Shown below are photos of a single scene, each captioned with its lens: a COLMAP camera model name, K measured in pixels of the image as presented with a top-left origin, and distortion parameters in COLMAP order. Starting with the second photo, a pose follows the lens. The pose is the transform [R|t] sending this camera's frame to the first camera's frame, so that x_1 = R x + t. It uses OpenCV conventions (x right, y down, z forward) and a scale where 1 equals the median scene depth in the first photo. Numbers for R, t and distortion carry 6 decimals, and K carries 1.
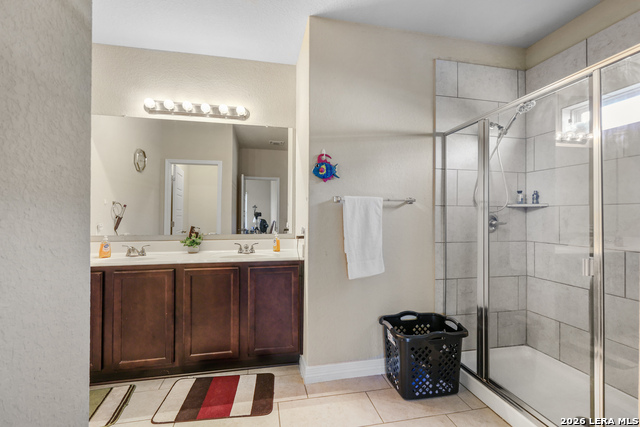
lens RADIAL K [[294.8, 0, 317.3], [0, 294.8, 211.3], [0, 0, 1]] dist [0.000200, 0.000009]
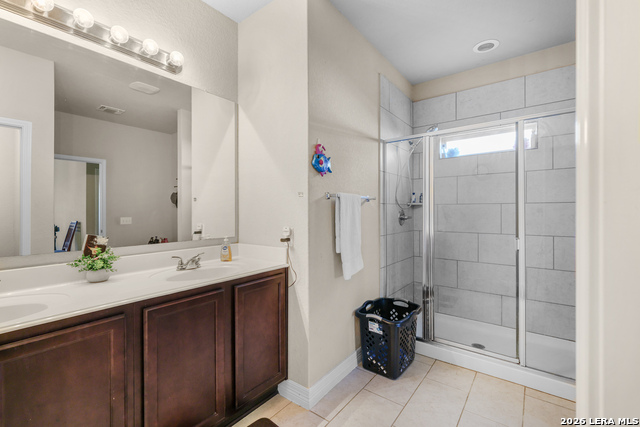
lens RADIAL K [[294.8, 0, 317.3], [0, 294.8, 211.3], [0, 0, 1]] dist [0.000200, 0.000009]
pose [[0.740864, -0.007606, 0.671612, -0.573103], [-0.000516, 0.999929, 0.011894, -0.002679], [-0.671655, -0.009158, 0.740807, 0.338829]]
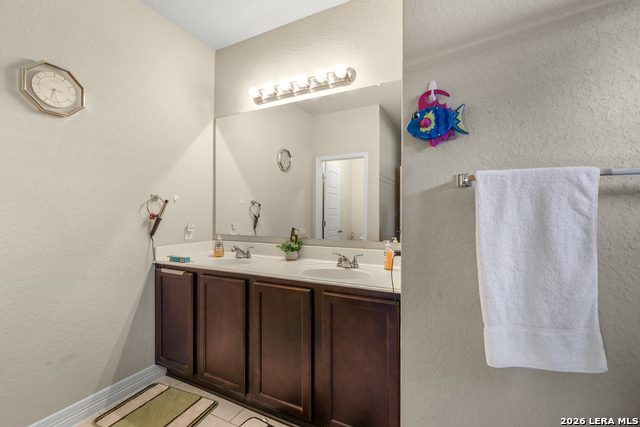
lens RADIAL K [[282.4, 0, 324.5], [0, 282.4, 211.5], [0, 0, 1]] dist [0.003259, -0.000030]
pose [[0.787630, -0.006270, -0.616116, 0.166937], [0.009666, 0.999951, 0.002181, 0.005324], [0.616072, -0.007673, 0.787652, 0.506749]]
